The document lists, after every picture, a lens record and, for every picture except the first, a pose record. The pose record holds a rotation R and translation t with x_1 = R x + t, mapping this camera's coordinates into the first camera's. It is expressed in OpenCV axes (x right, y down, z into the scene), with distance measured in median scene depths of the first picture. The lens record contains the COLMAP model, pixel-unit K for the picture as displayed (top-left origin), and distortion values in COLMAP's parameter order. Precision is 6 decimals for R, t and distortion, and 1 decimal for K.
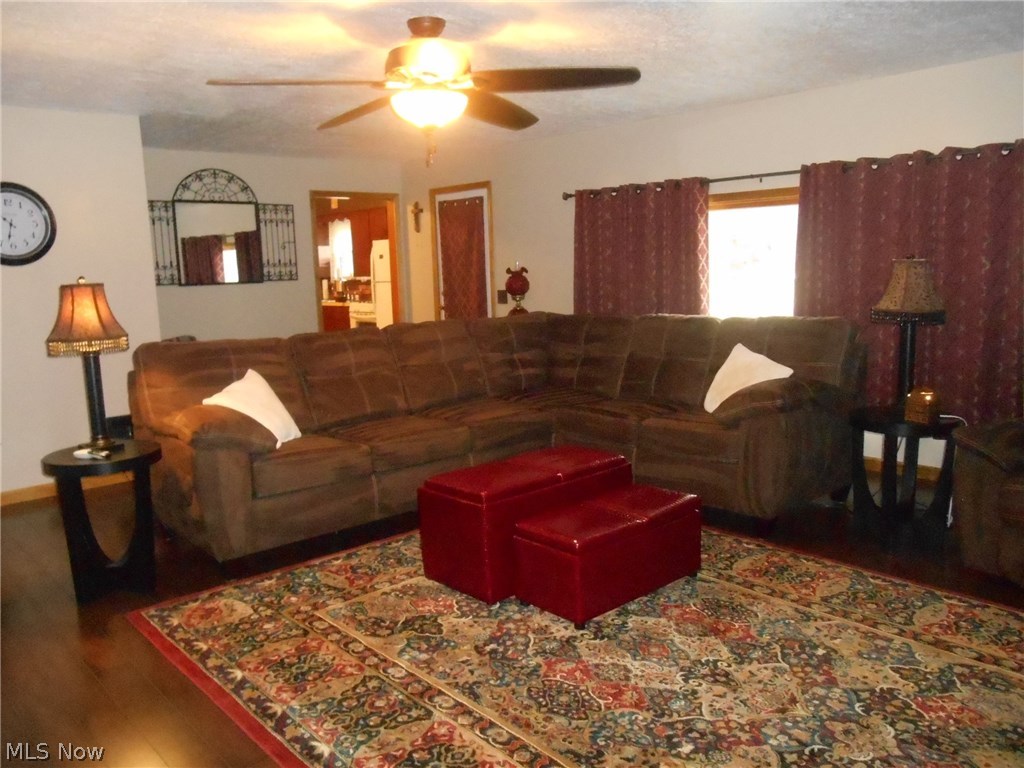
lens RADIAL K [[803.9, 0, 505.6], [0, 803.9, 385.4], [0, 0, 1]] dist [-0.026881, 0.020068]
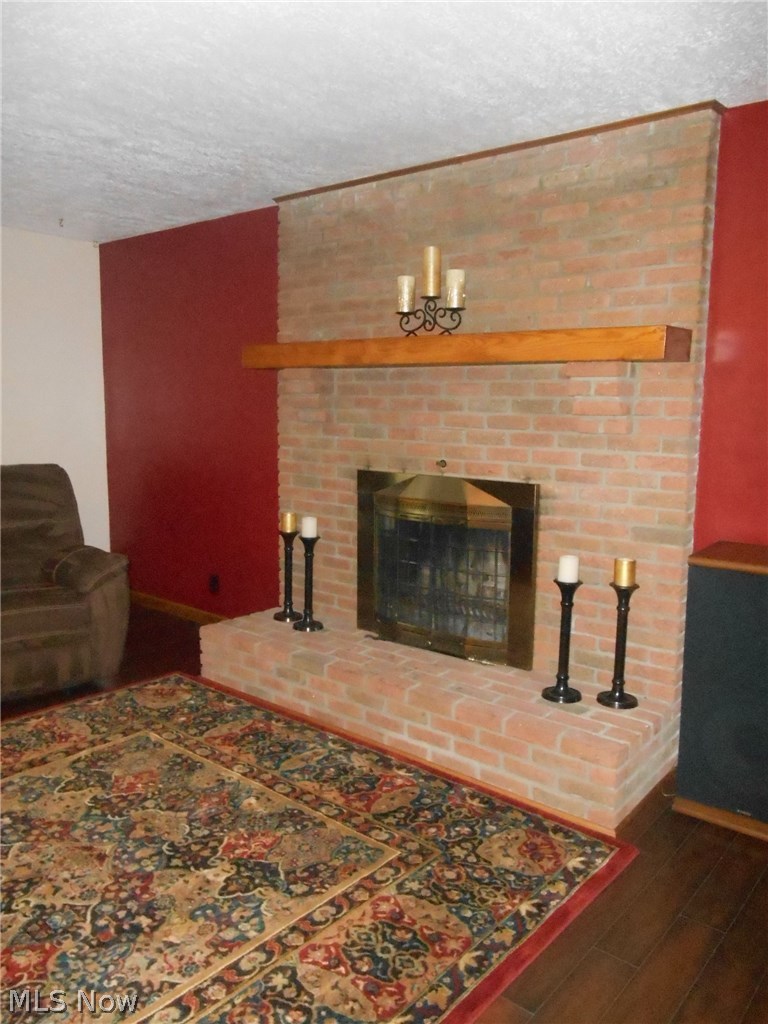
lens RADIAL K [[803.9, 0, 375.5], [0, 803.9, 511.3], [0, 0, 1]] dist [-0.026881, 0.020068]
pose [[-0.131119, -0.102629, 0.986040, -0.452589], [0.141509, 0.982505, 0.121078, -0.065670], [-0.981215, 0.155409, -0.114302, 0.494840]]
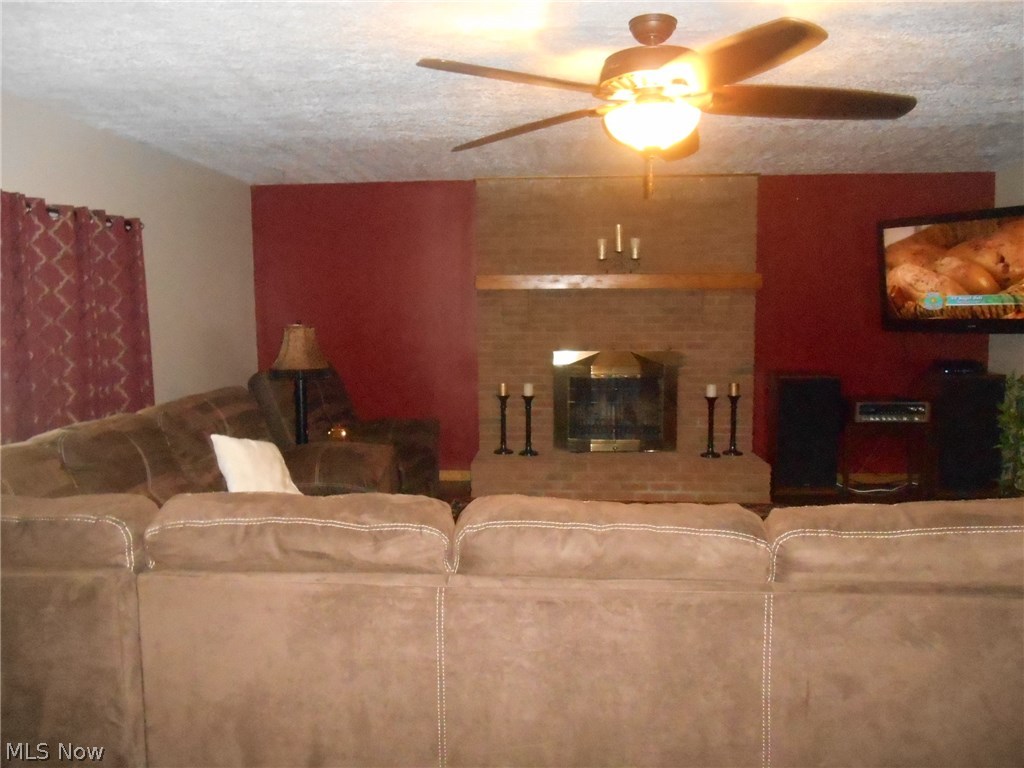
lens RADIAL K [[803.9, 0, 514.8], [0, 803.9, 383.5], [0, 0, 1]] dist [-0.026881, 0.020068]
pose [[-0.695325, -0.023140, 0.718323, -0.584754], [0.137150, 0.976842, 0.164227, -0.228314], [-0.705488, 0.212709, -0.676049, 1.665064]]
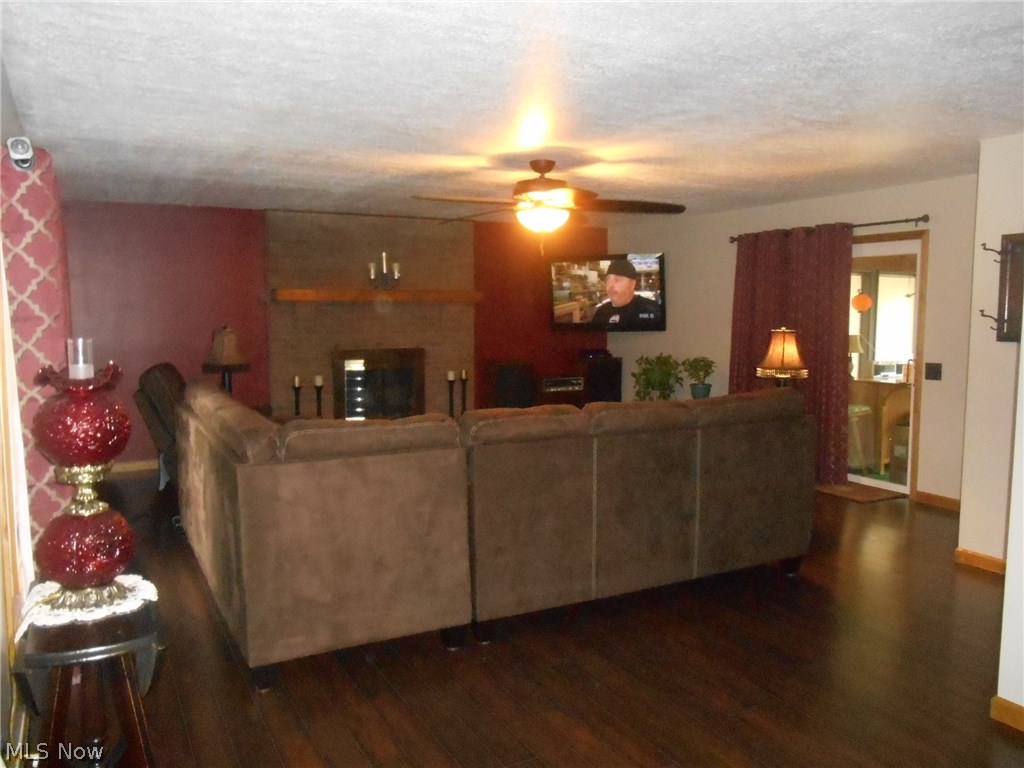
lens RADIAL K [[803.9, 0, 518.8], [0, 803.9, 381.2], [0, 0, 1]] dist [-0.026881, 0.020068]
pose [[-0.977504, 0.013295, 0.210498, -0.342389], [0.062673, 0.971242, 0.229697, -0.392746], [-0.201391, 0.237723, -0.950226, 2.439025]]
